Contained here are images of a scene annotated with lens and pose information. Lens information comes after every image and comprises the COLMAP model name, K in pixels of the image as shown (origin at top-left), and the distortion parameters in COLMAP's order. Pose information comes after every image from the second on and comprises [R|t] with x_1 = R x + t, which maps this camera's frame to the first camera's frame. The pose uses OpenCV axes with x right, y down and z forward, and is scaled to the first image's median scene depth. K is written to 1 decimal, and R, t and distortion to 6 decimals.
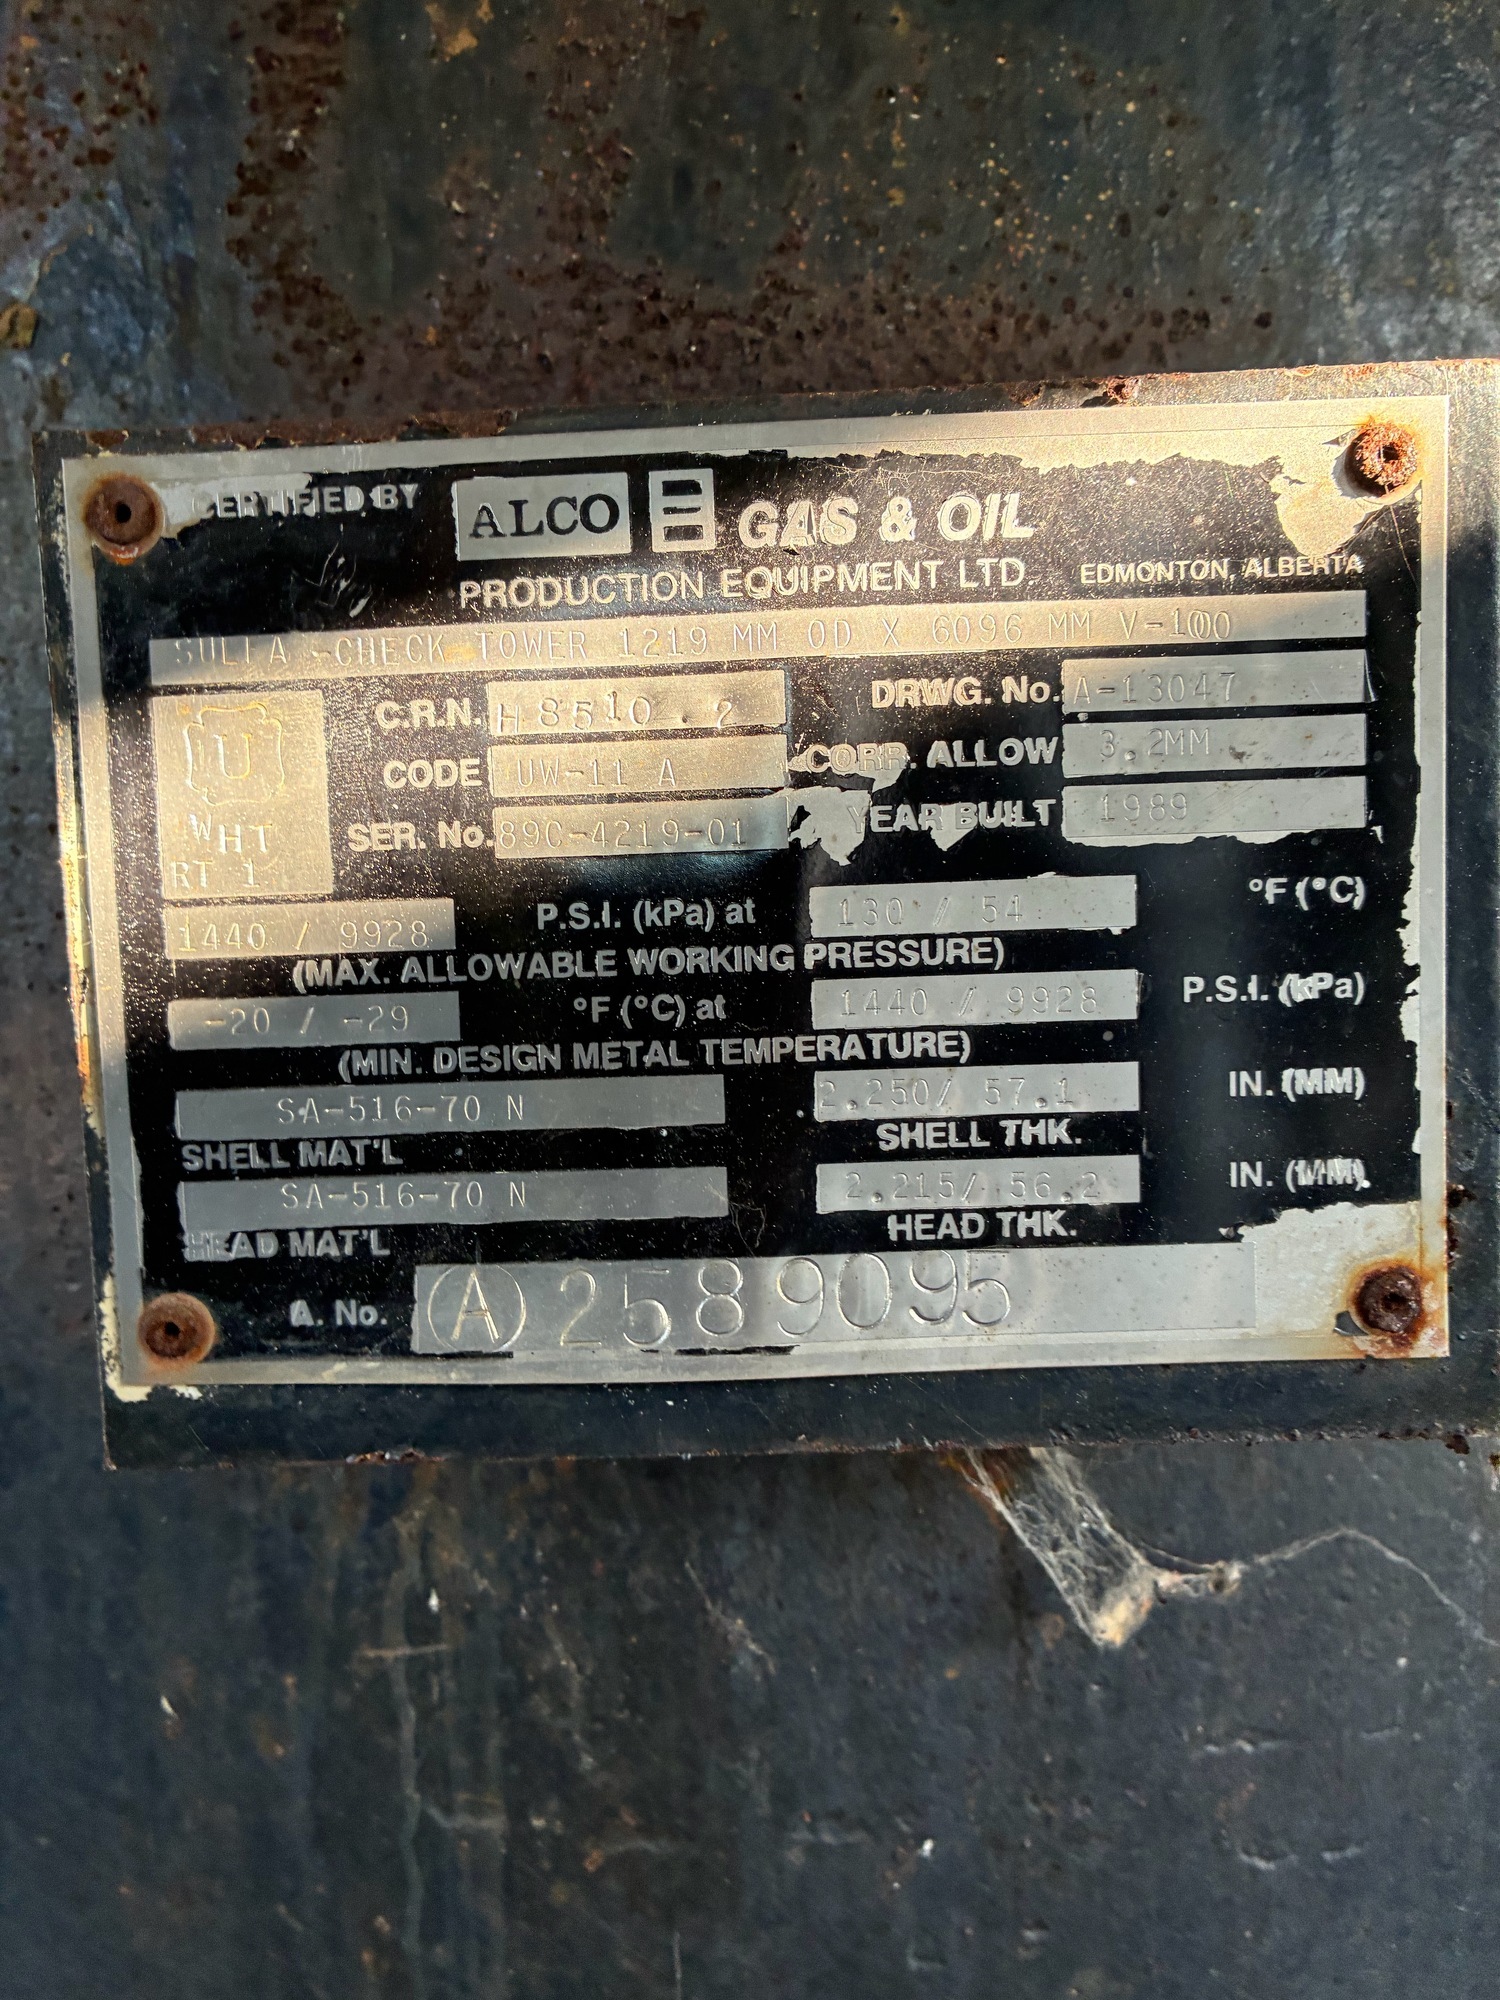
lens RADIAL K [[1531.8, 0, 744.6], [0, 1531.8, 1002.1], [0, 0, 1]] dist [0.055104, -0.068354]
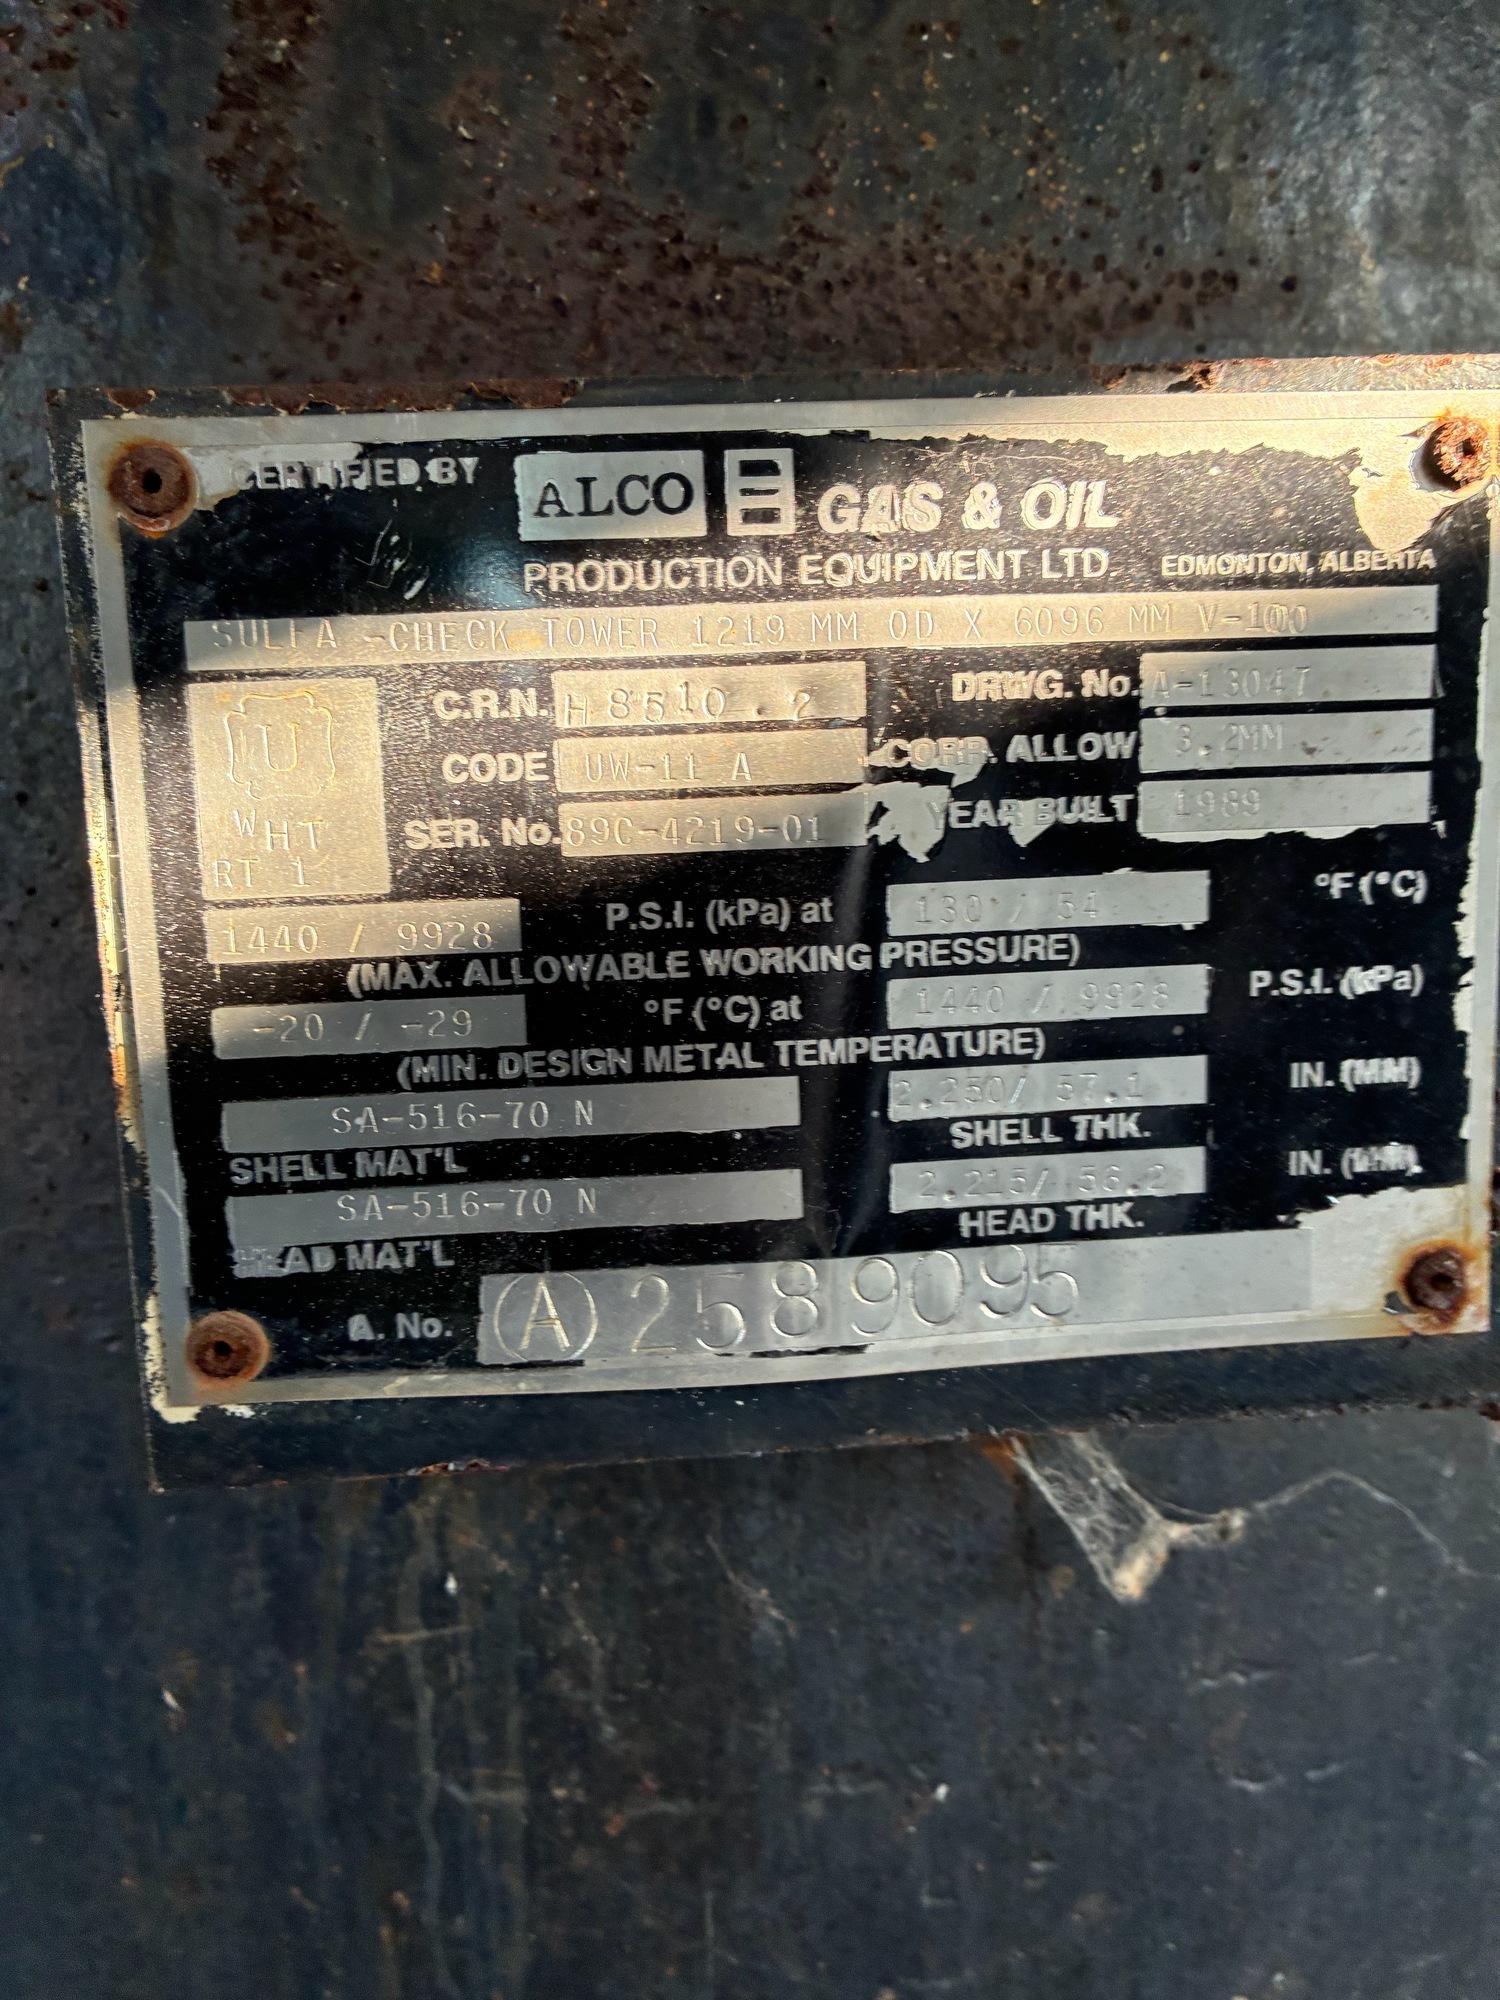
lens RADIAL K [[1531.8, 0, 763.7], [0, 1531.8, 1005.3], [0, 0, 1]] dist [0.055104, -0.068354]
pose [[0.994918, -0.013223, 0.099817, -0.131237], [0.006833, 0.997920, 0.064094, -0.060000], [-0.100457, -0.063086, 0.992939, 0.029933]]
